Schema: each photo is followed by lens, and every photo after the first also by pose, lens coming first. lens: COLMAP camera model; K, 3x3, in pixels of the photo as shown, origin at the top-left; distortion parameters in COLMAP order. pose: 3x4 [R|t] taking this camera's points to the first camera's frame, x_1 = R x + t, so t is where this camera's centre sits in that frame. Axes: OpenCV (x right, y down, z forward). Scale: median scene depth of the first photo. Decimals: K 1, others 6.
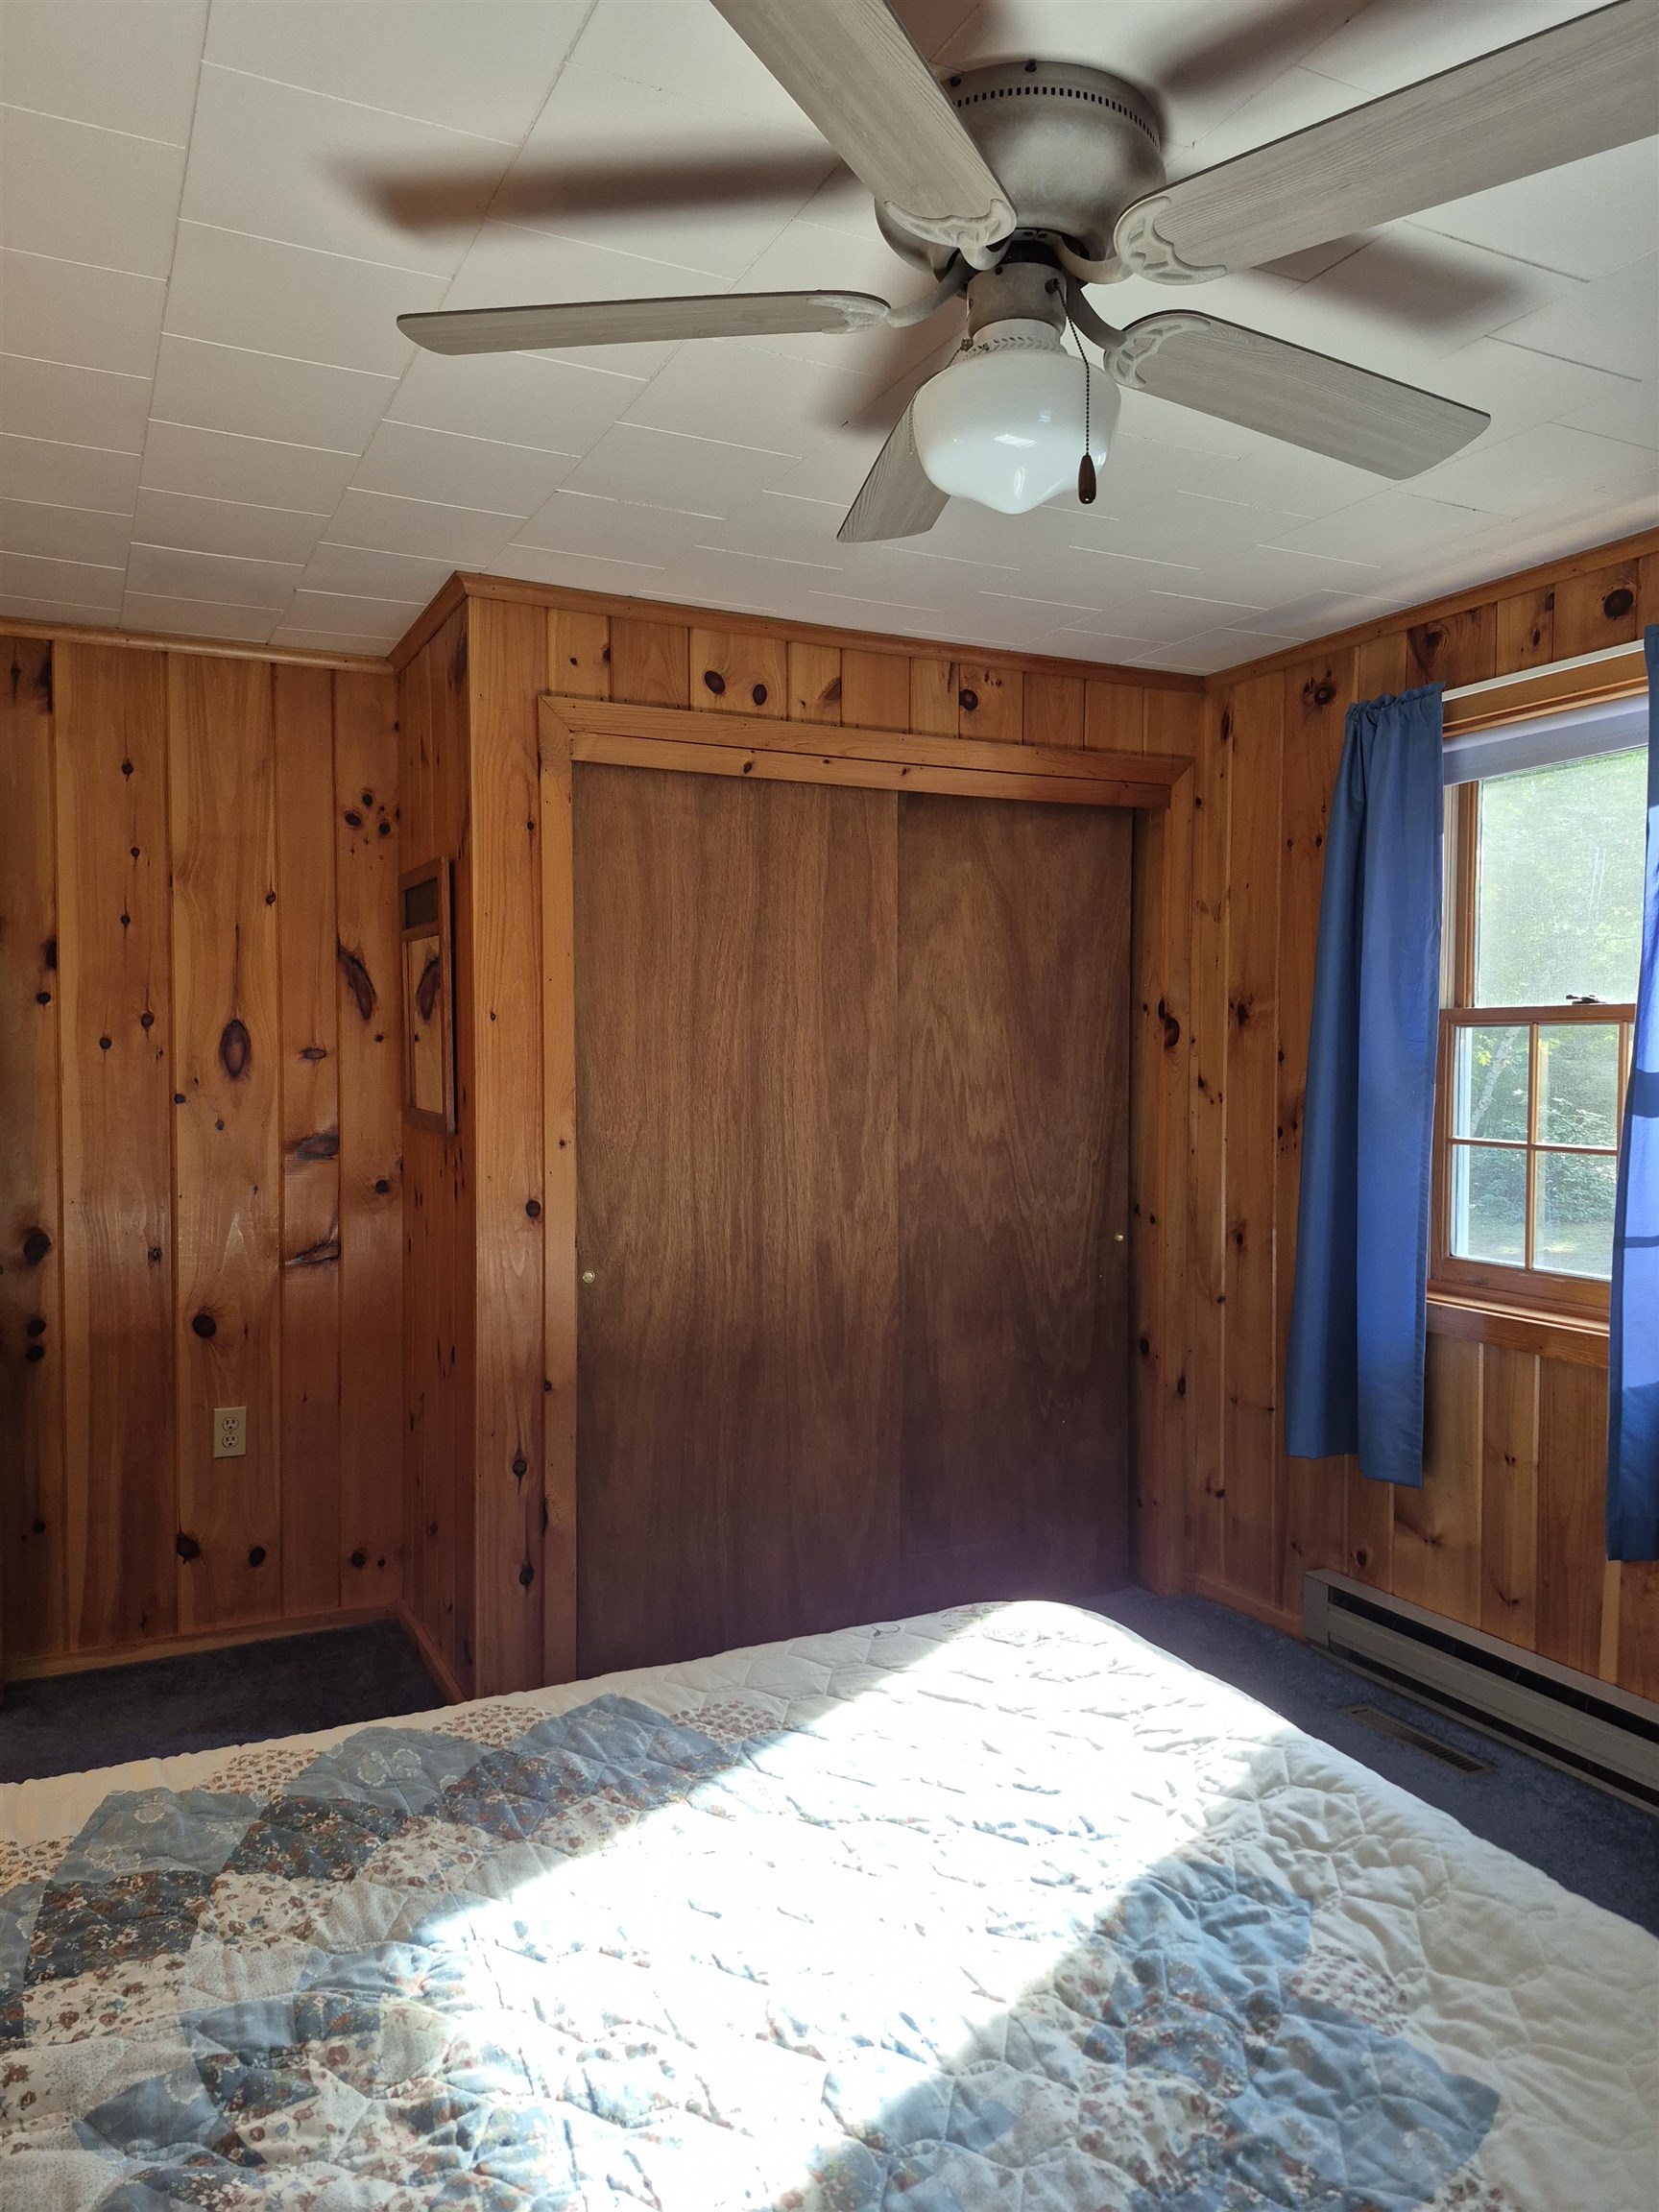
lens RADIAL K [[1529.7, 0, 829.5], [0, 1529.7, 1106.0], [0, 0, 1]] dist [0.128168, -0.148744]
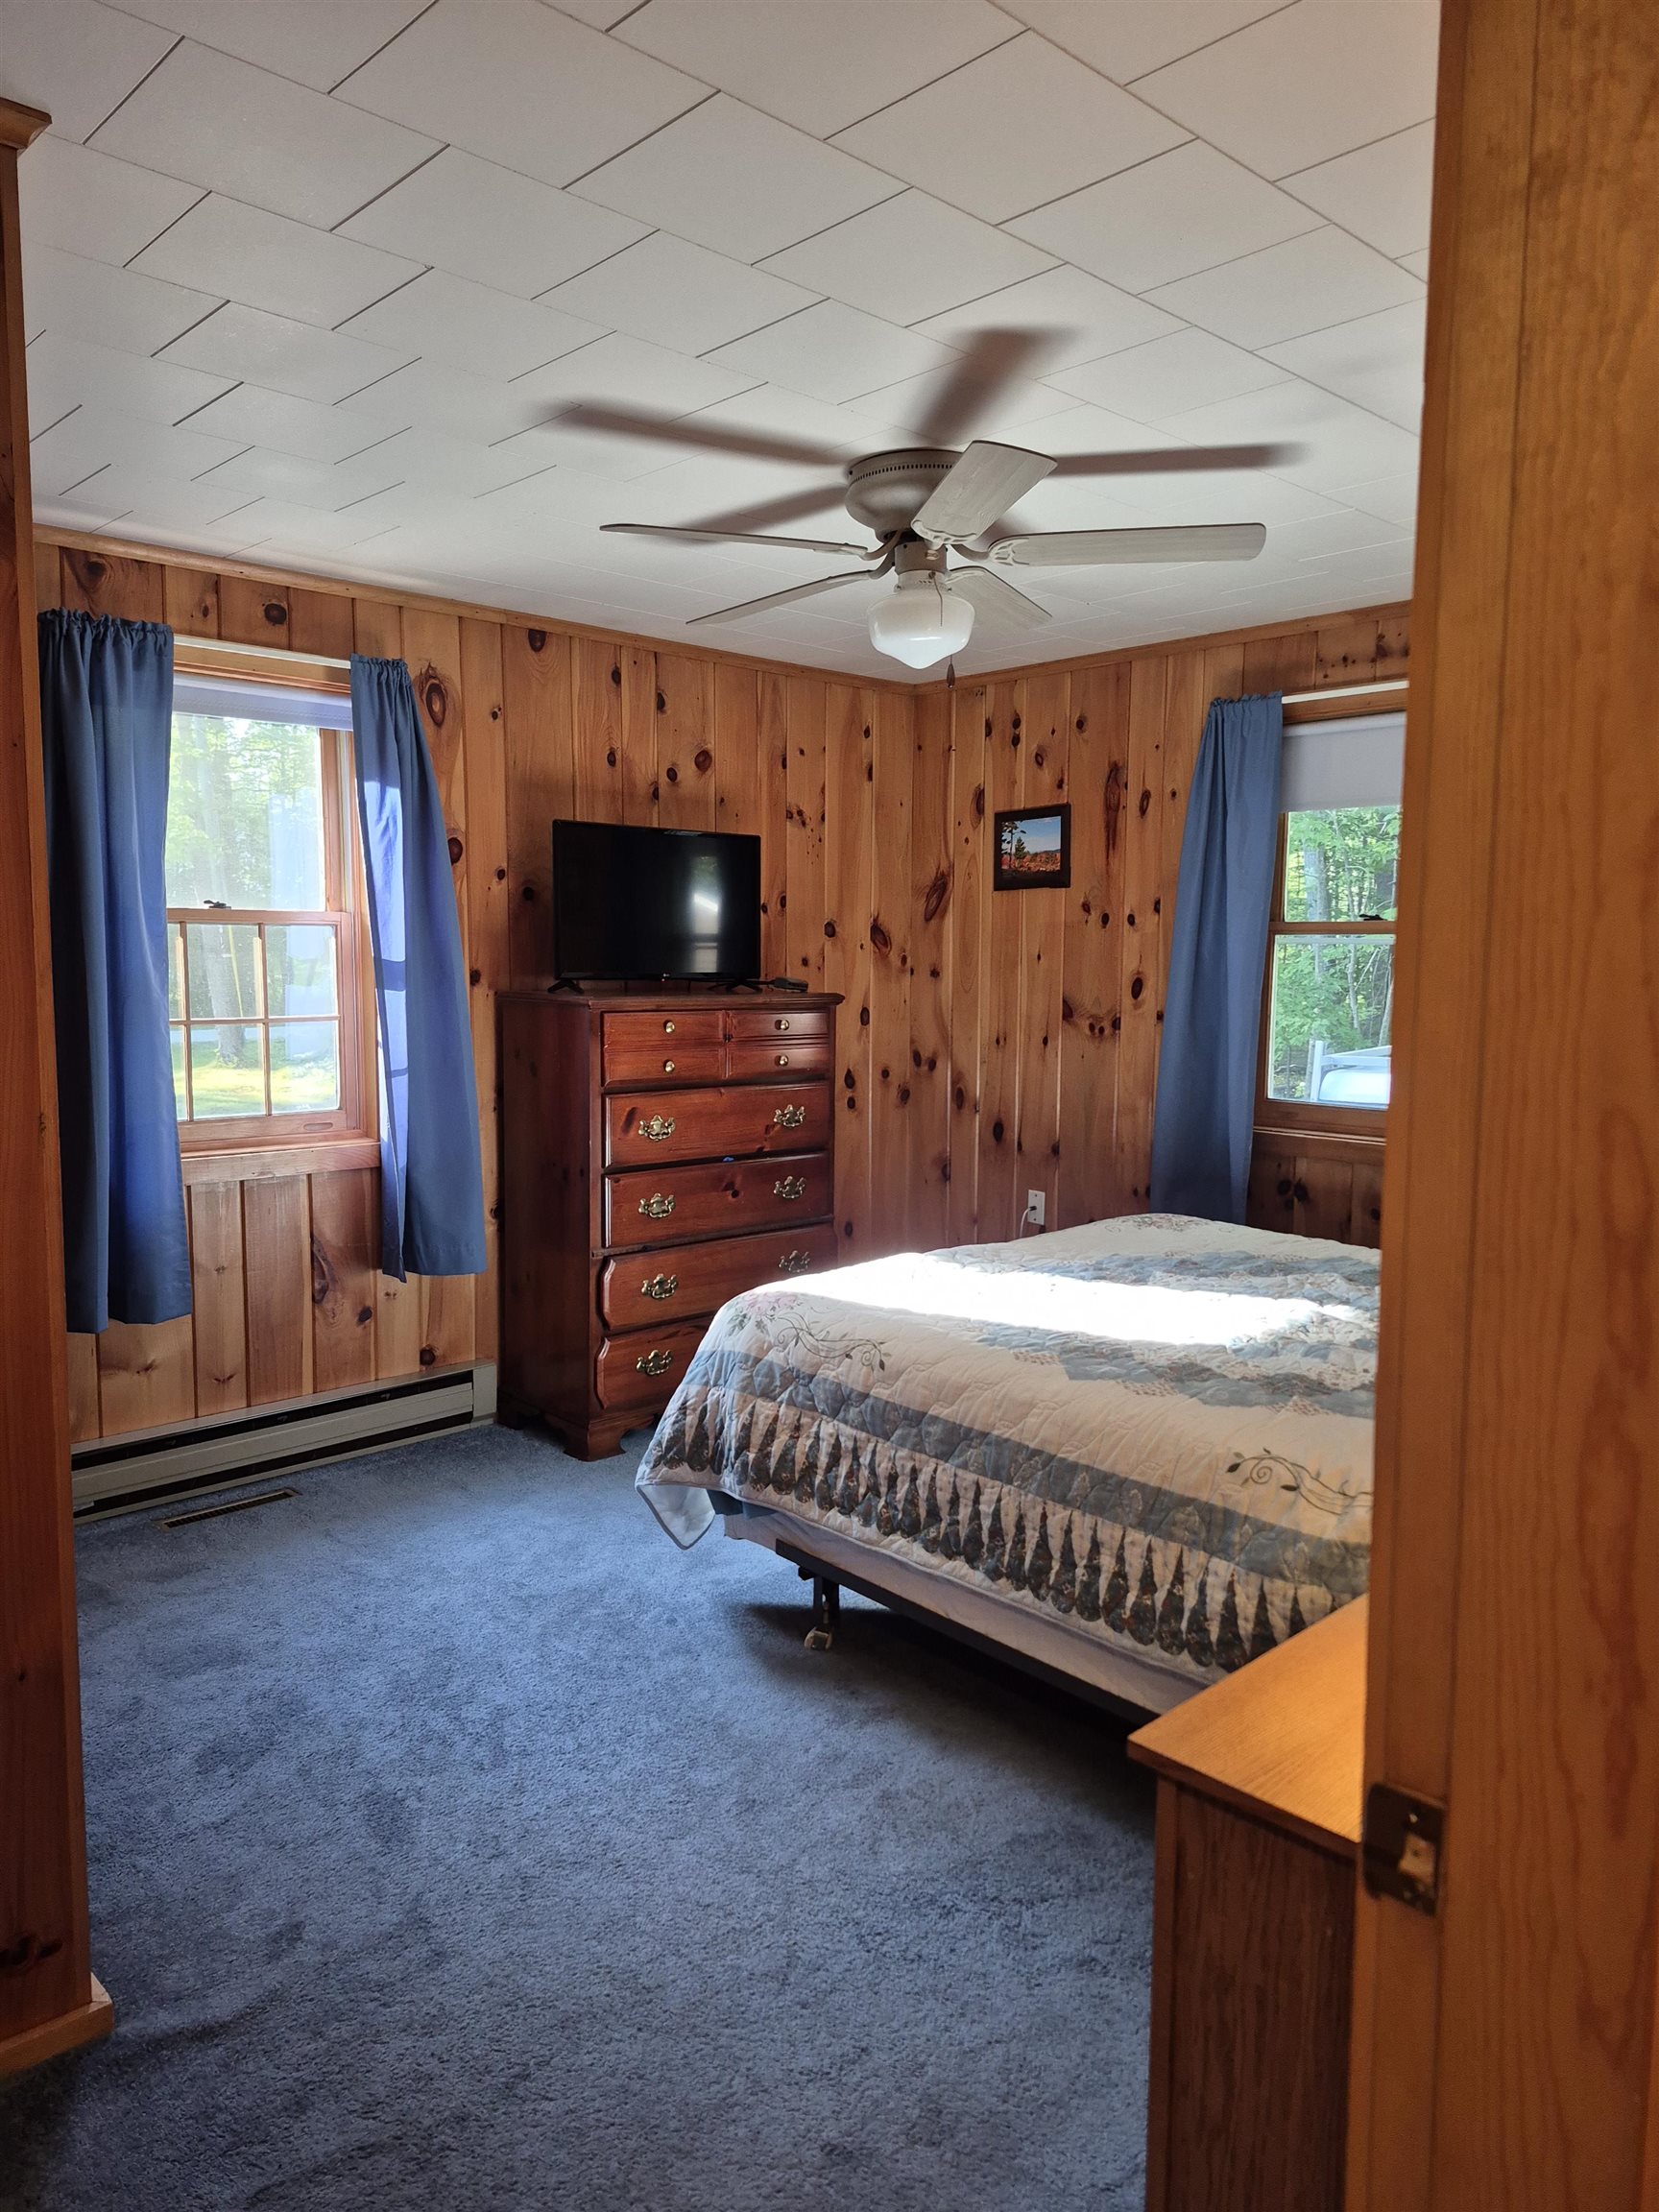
lens RADIAL K [[1529.7, 0, 829.5], [0, 1529.7, 1106.0], [0, 0, 1]] dist [0.128168, -0.148744]
pose [[-0.326706, -0.101167, 0.939696, -0.924182], [0.025792, 0.992930, 0.115865, -0.039393], [-0.944774, 0.062090, -0.321787, 0.957882]]
